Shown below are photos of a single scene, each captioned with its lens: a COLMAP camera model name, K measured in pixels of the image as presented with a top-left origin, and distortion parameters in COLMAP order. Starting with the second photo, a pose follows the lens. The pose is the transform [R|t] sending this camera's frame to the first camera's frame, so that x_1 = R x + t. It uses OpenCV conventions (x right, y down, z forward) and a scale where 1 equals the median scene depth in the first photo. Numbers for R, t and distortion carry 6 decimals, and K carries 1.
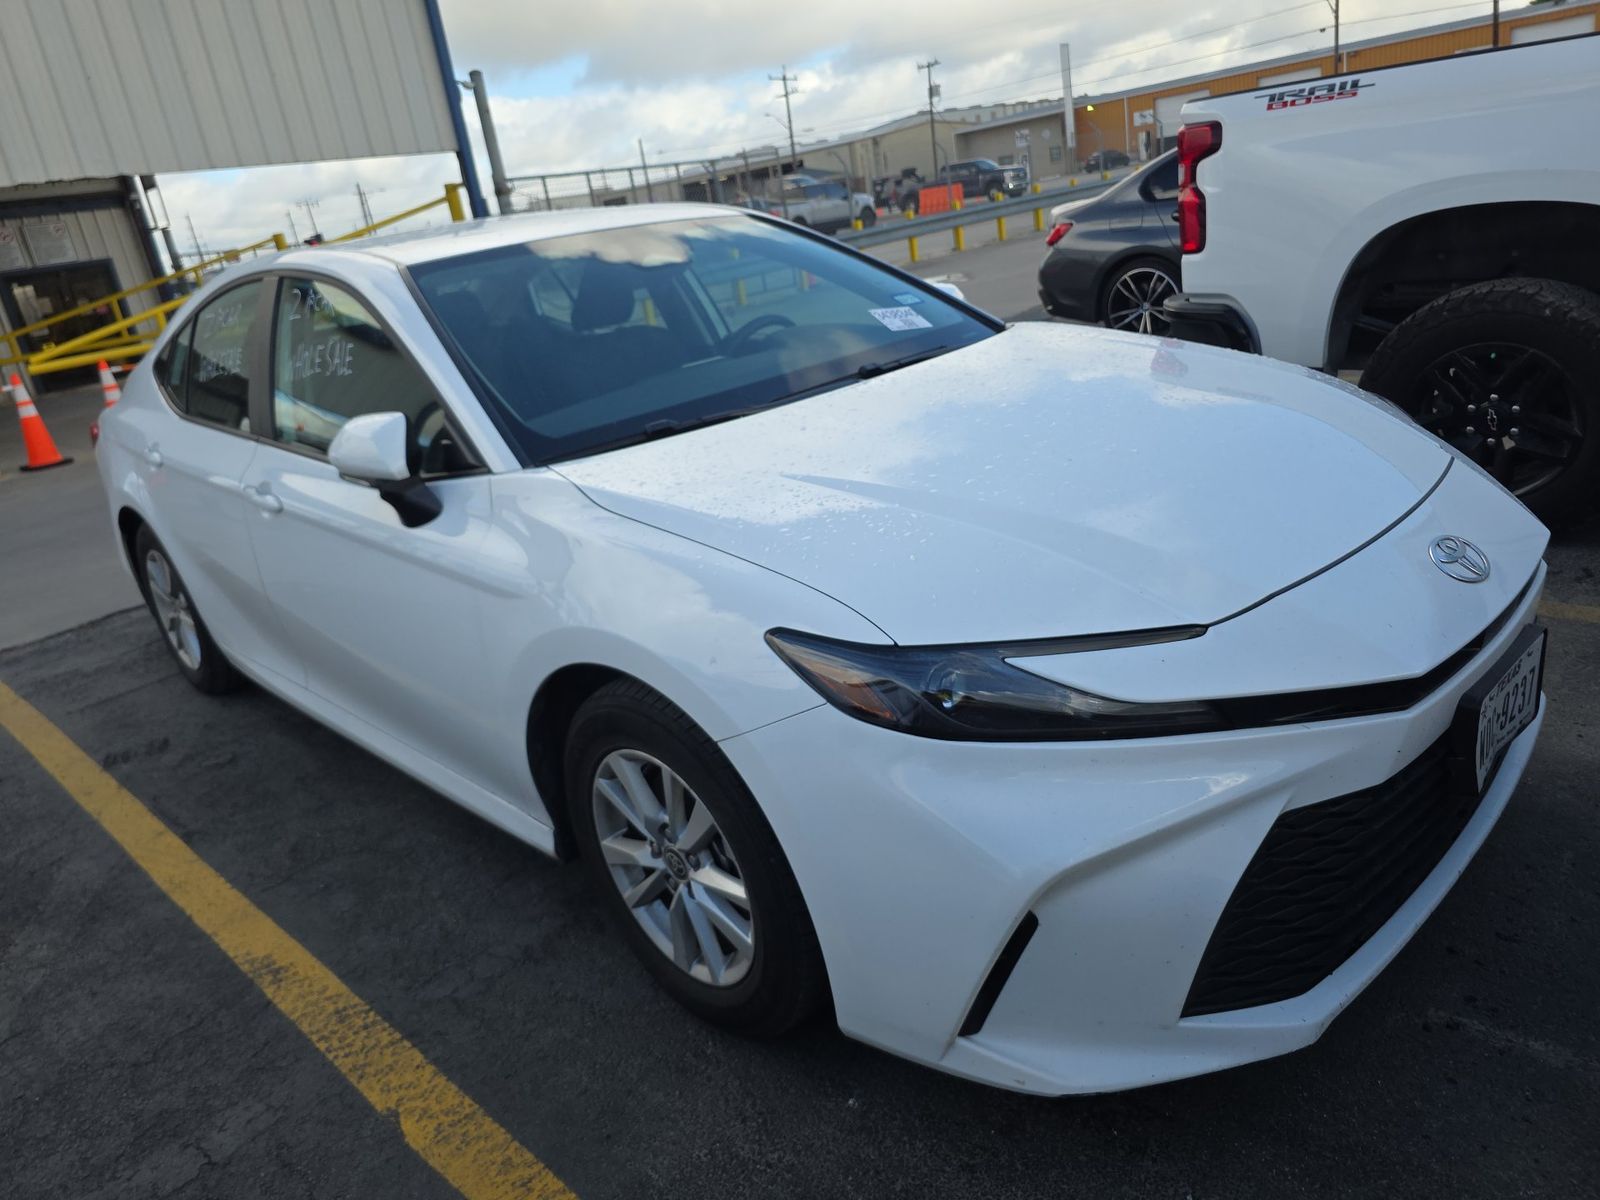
lens RADIAL K [[1092.1, 0, 792.1], [0, 1092.1, 590.6], [0, 0, 1]] dist [0.011677, -0.002974]
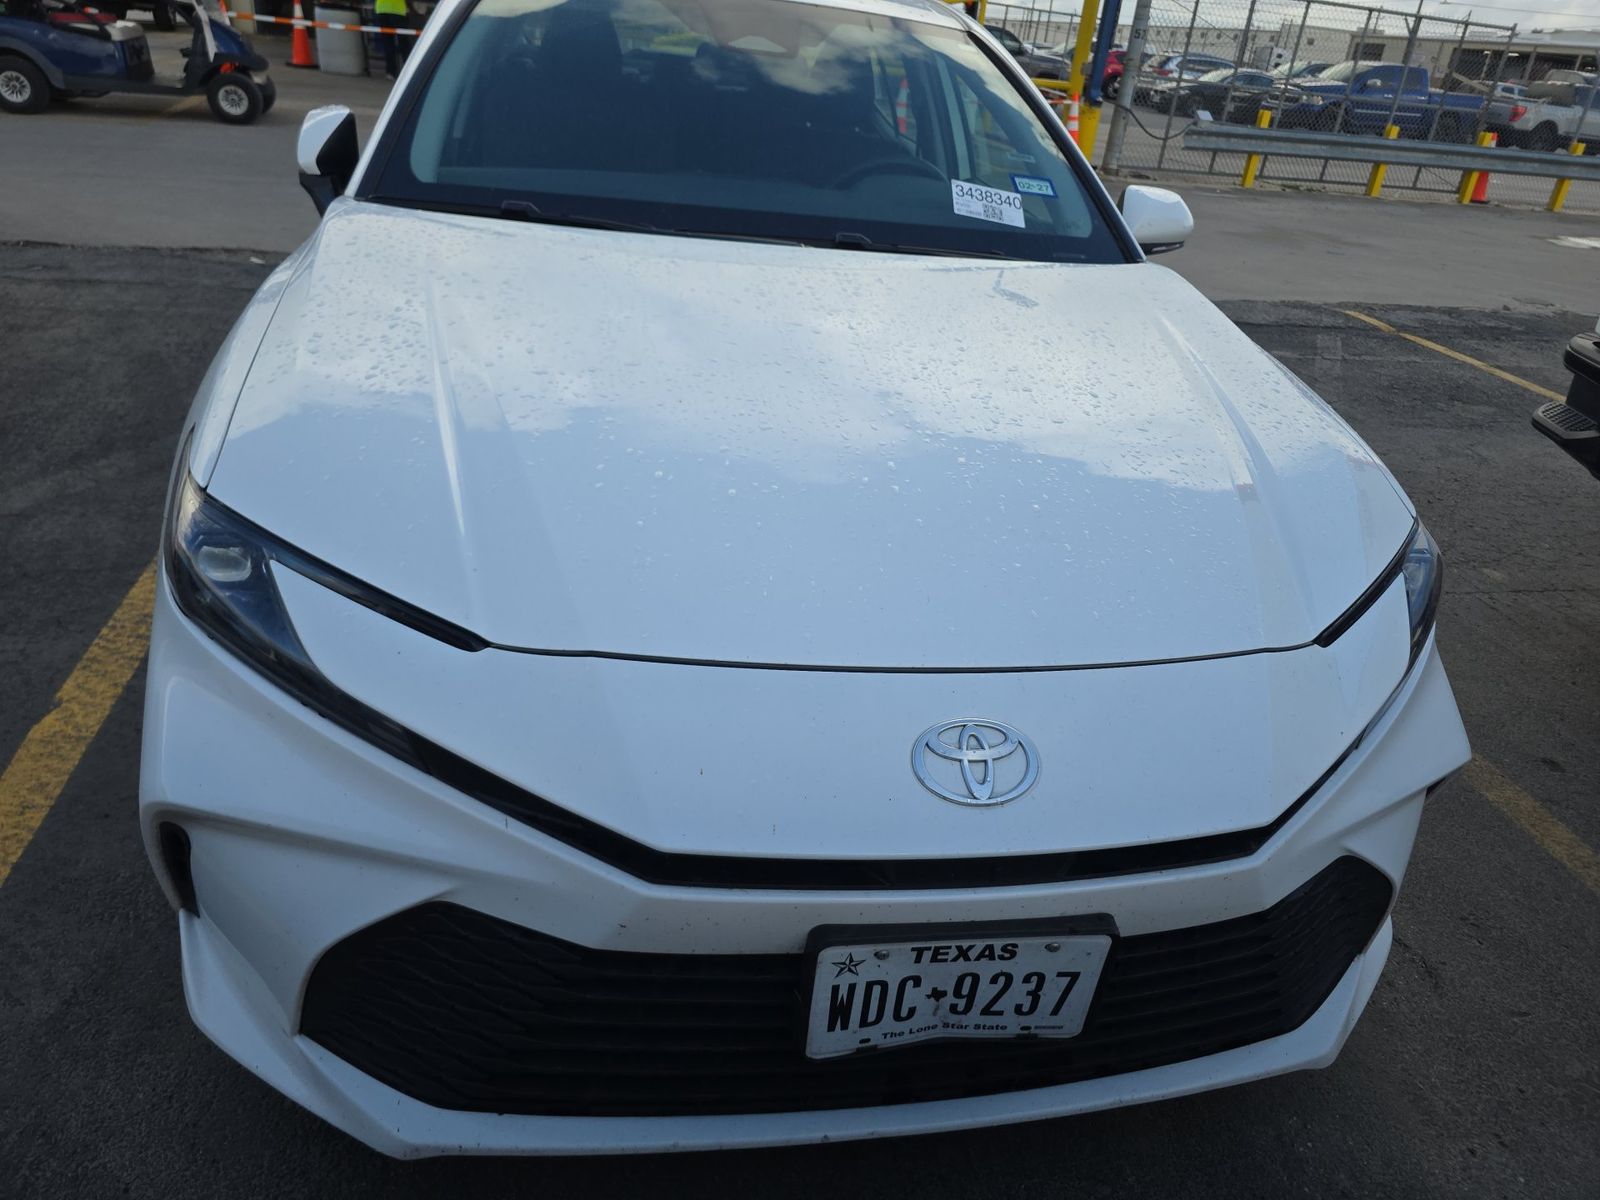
lens RADIAL K [[1092.1, 0, 792.1], [0, 1092.1, 590.6], [0, 0, 1]] dist [0.011677, -0.002974]
pose [[0.801721, 0.459852, -0.381810, 0.625067], [-0.395789, 0.887130, 0.237386, -0.200486], [0.447877, -0.039202, 0.893235, 0.321245]]
